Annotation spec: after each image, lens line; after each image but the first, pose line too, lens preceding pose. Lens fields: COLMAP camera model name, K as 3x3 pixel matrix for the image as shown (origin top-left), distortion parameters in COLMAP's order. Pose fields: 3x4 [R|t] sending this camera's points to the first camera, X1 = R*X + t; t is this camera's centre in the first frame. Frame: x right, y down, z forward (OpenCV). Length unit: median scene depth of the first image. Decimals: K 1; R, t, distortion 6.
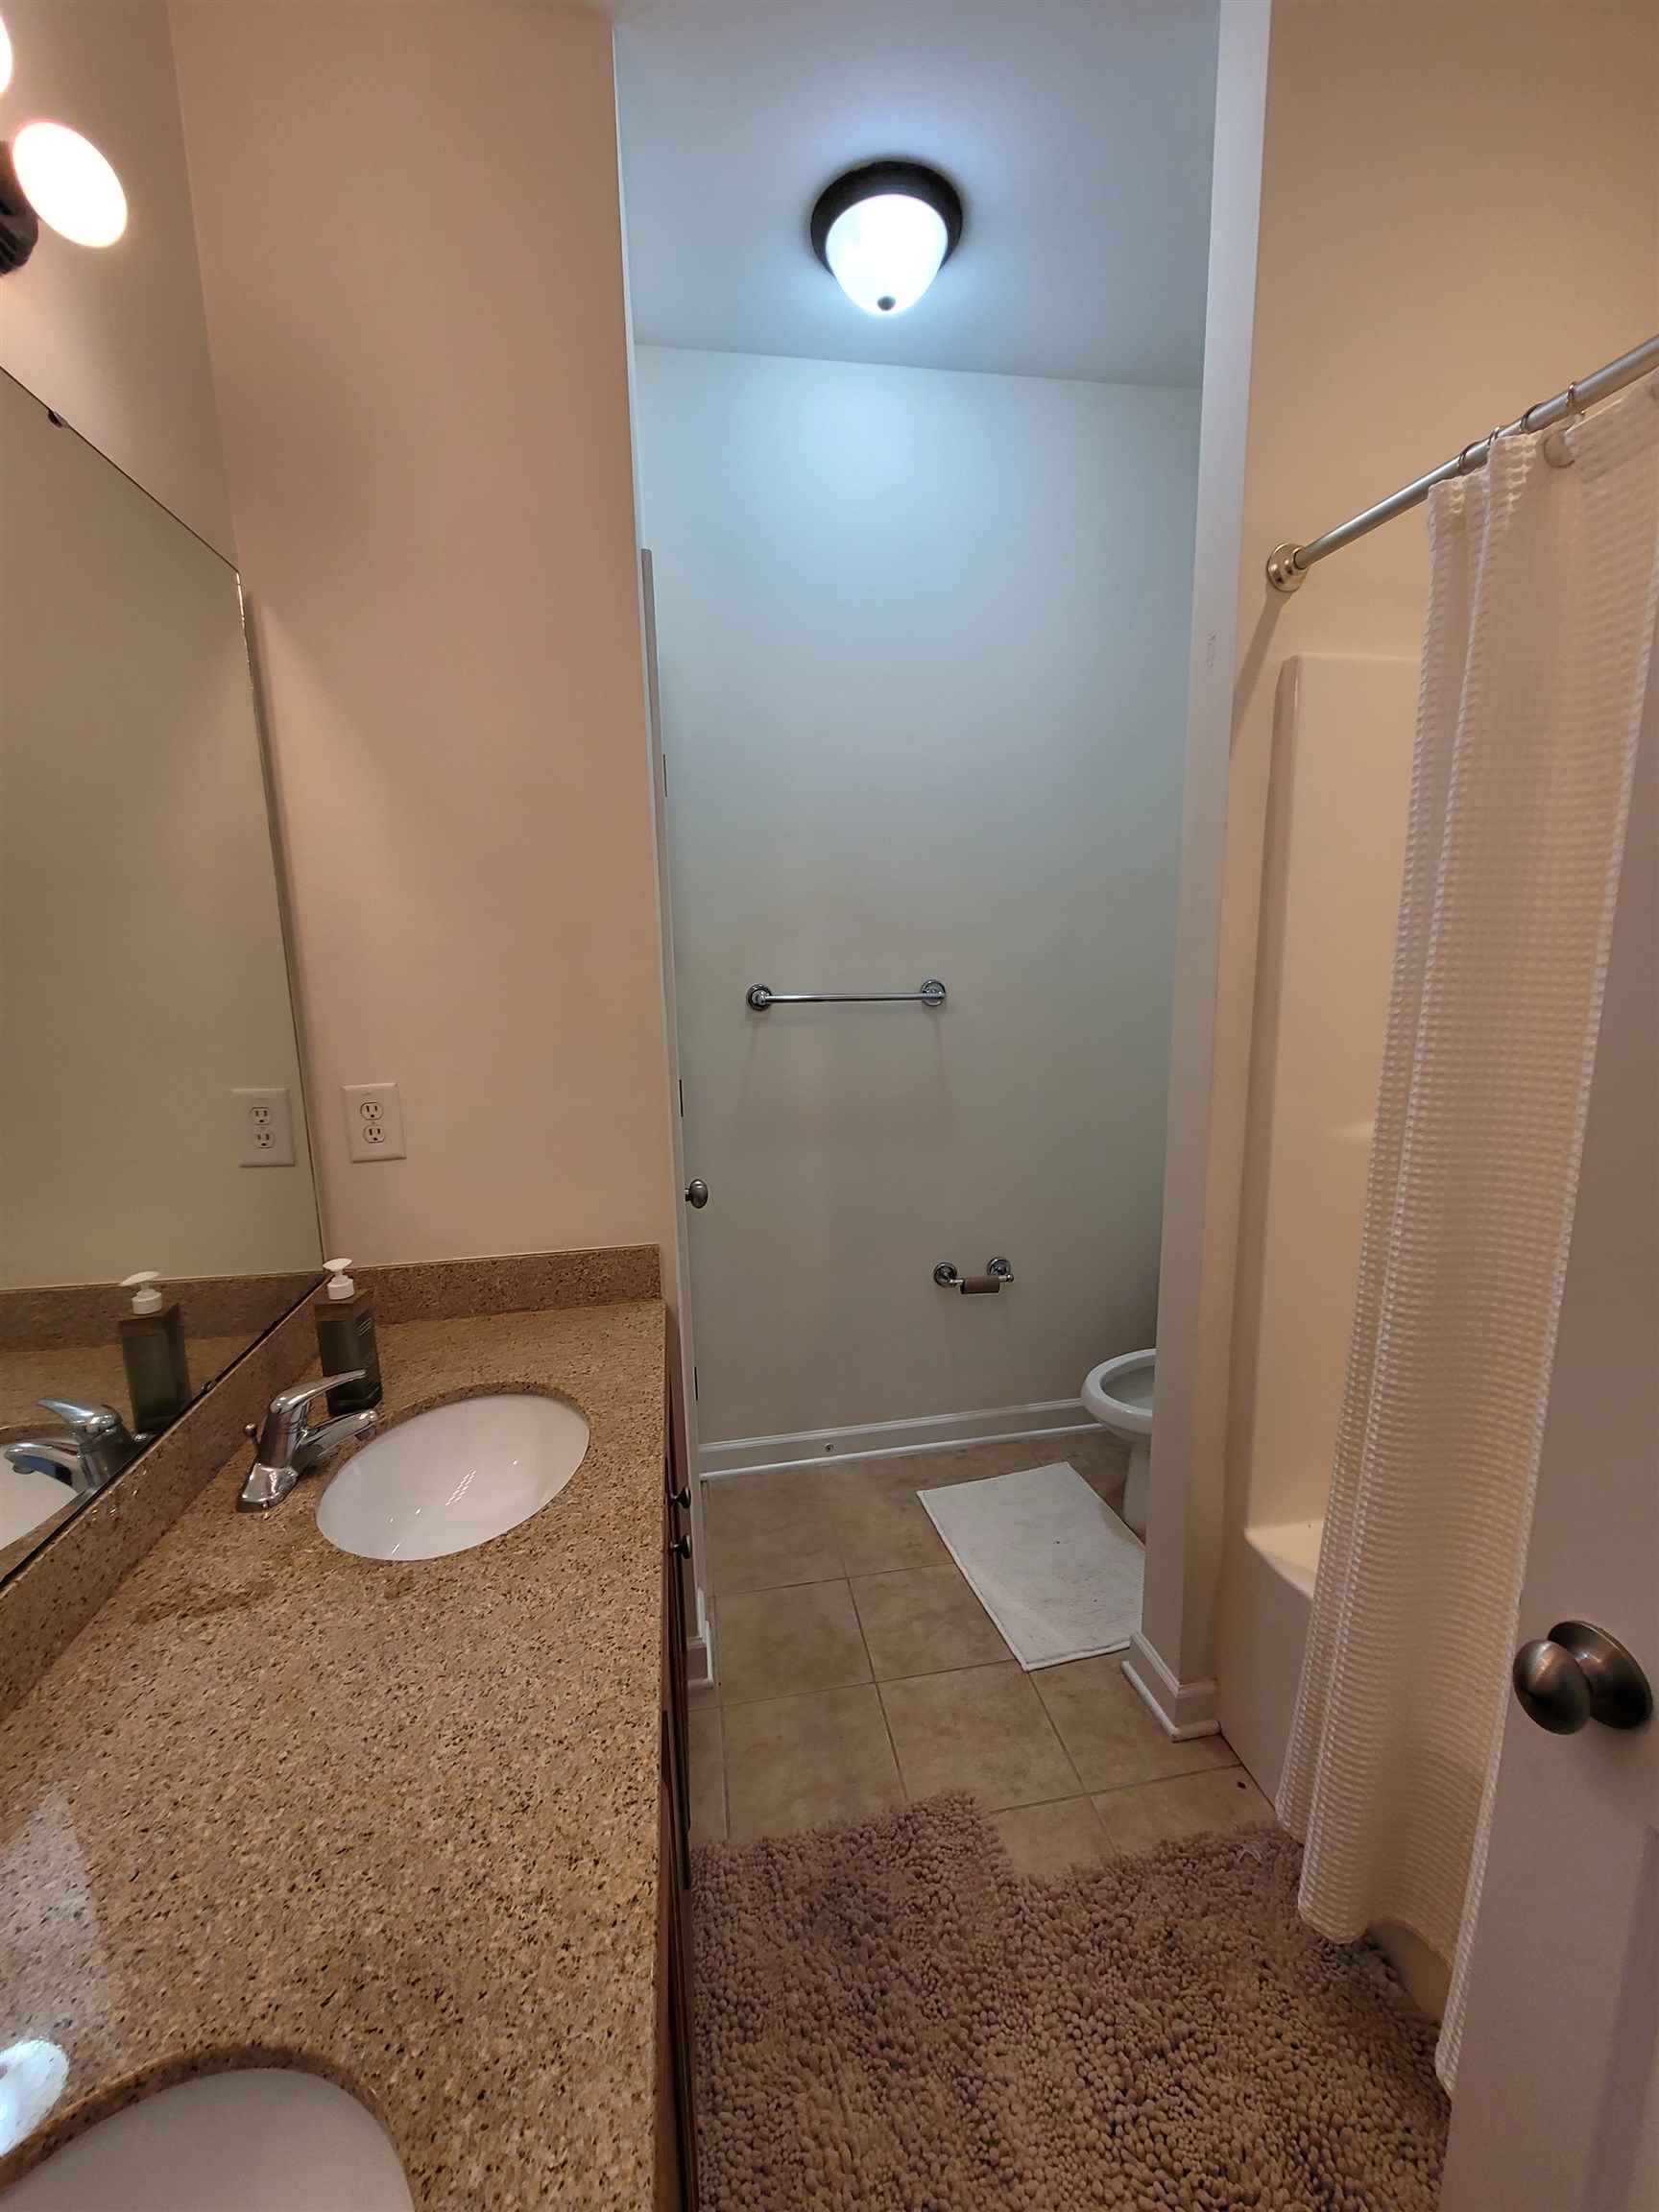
lens RADIAL K [[904.5, 0, 827.2], [0, 904.5, 1106.1], [0, 0, 1]] dist [0.000122, 0.000510]
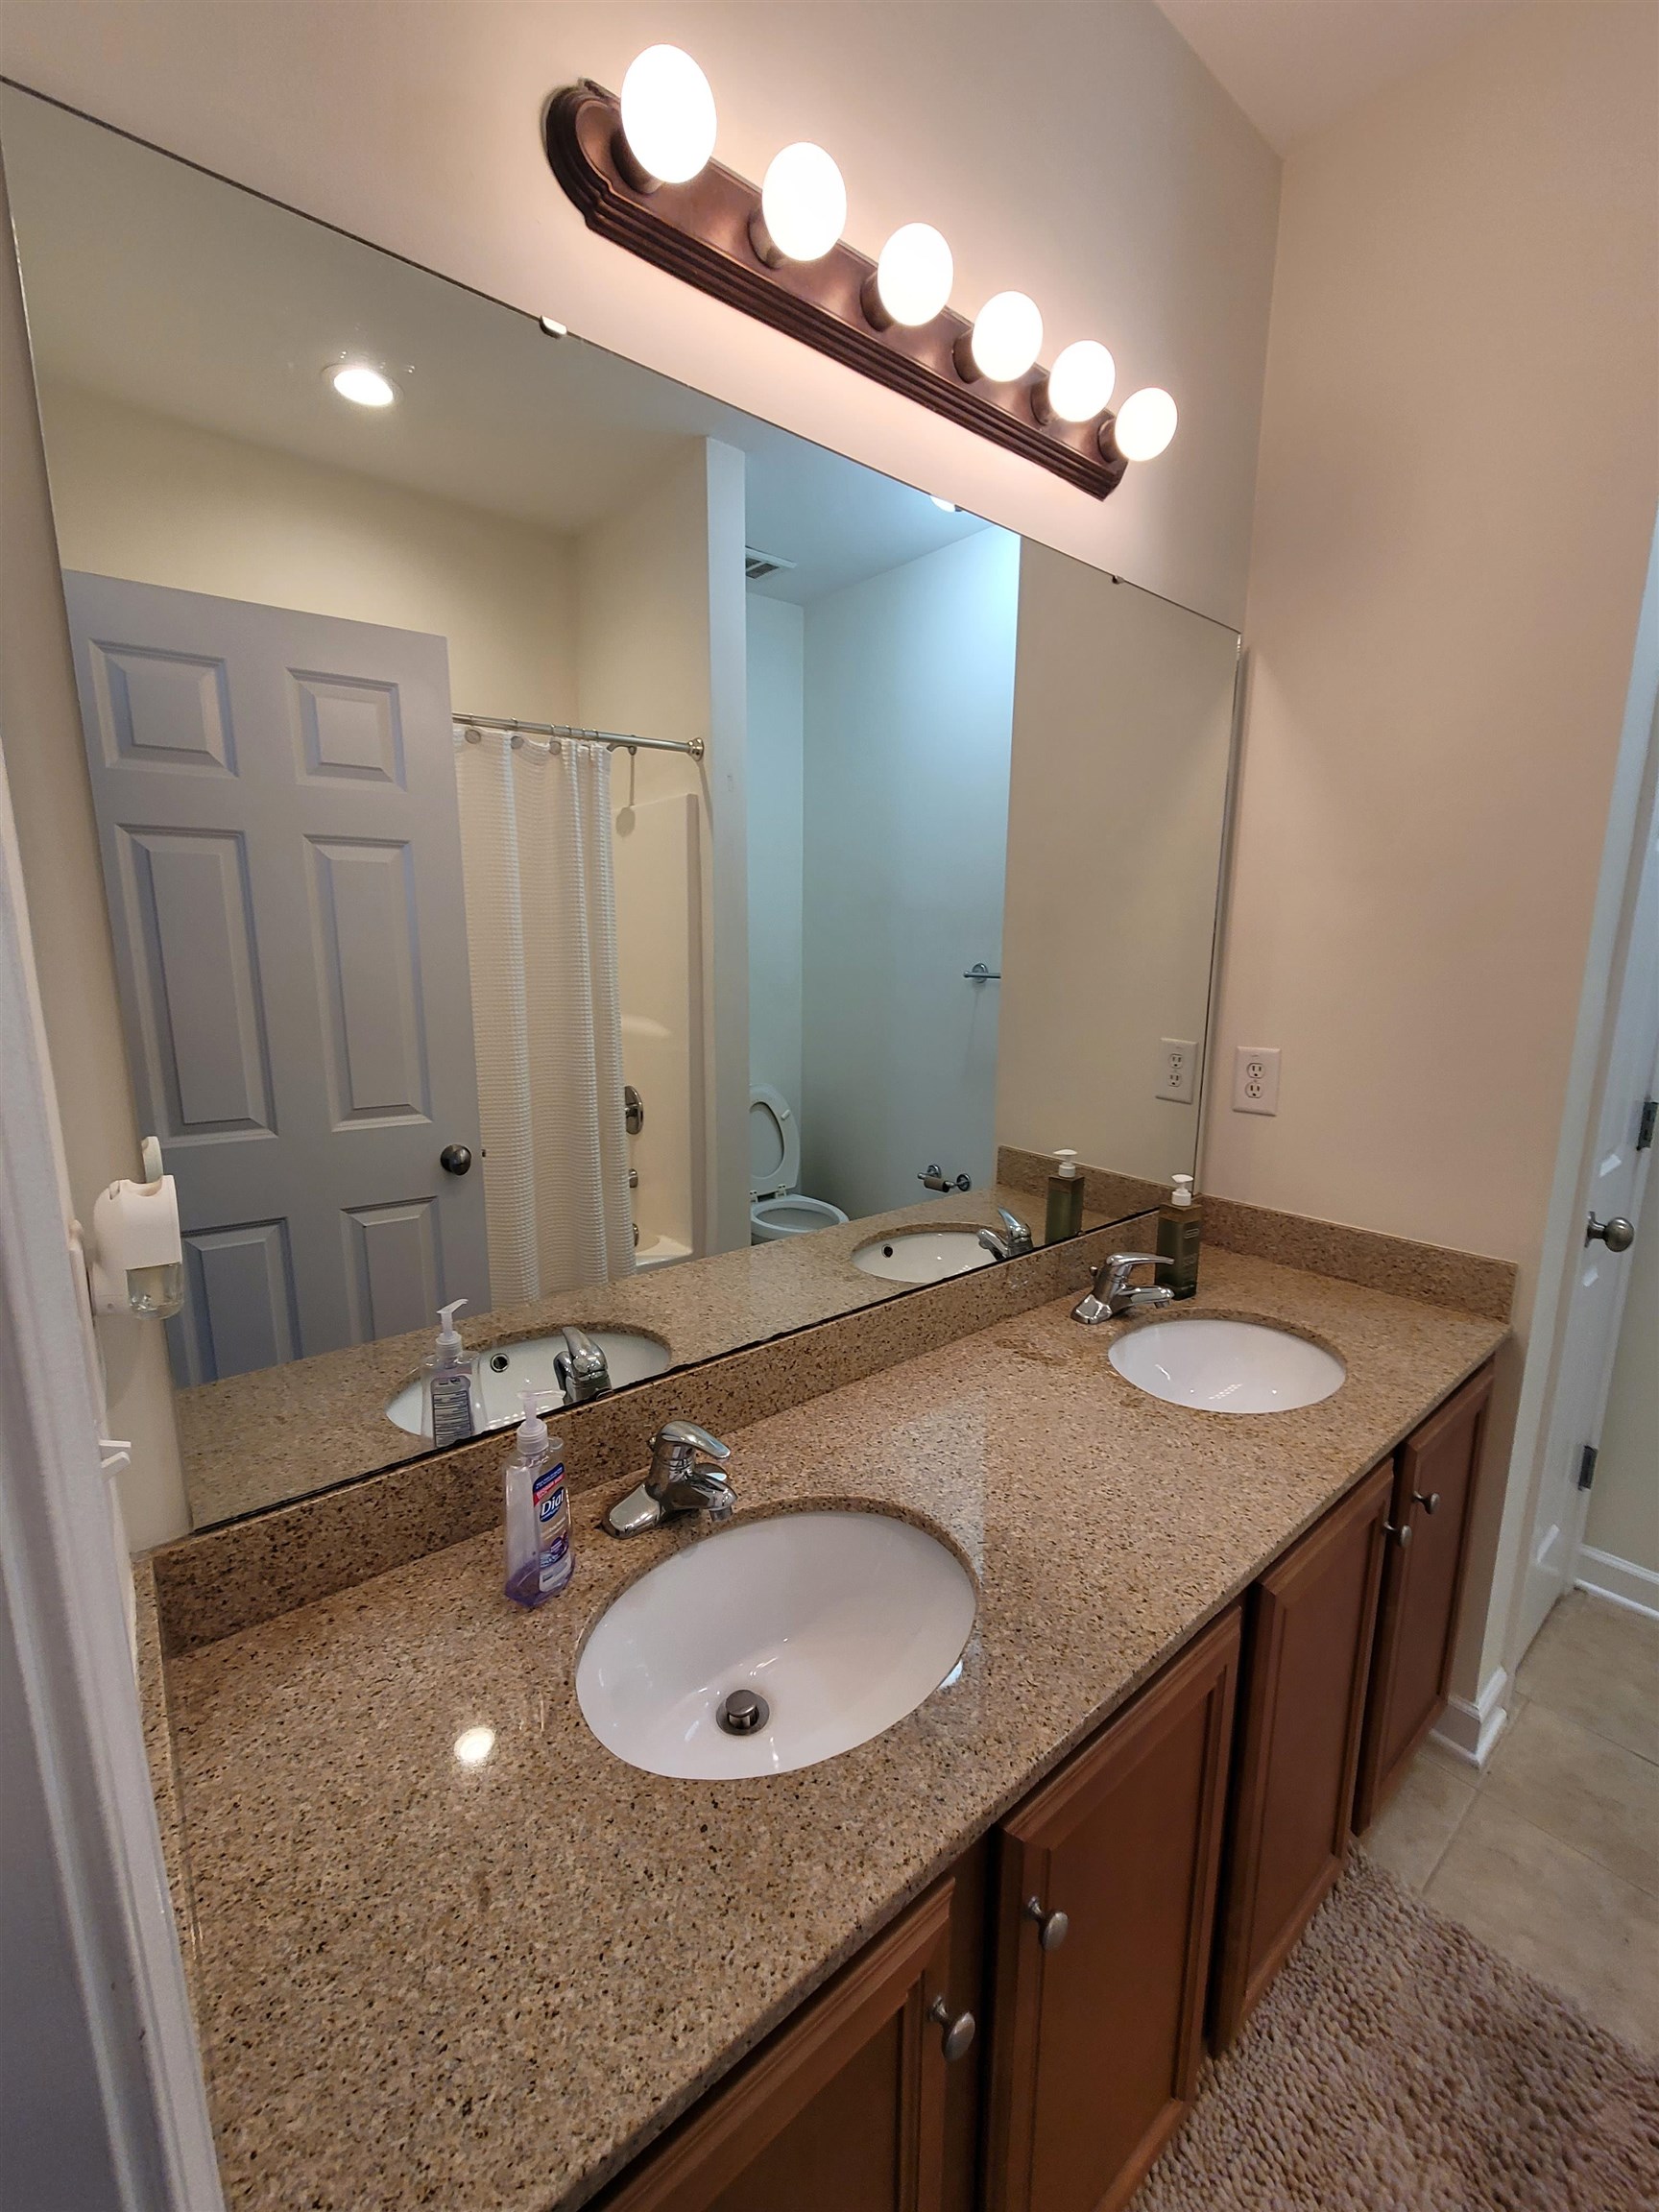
lens RADIAL K [[904.5, 0, 832.9], [0, 904.5, 1103.0], [0, 0, 1]] dist [0.000122, 0.000510]
pose [[0.497838, 0.176533, -0.849113, 0.281589], [-0.171449, 0.979775, 0.103177, 0.024289], [0.850155, 0.094214, 0.518036, -0.089866]]
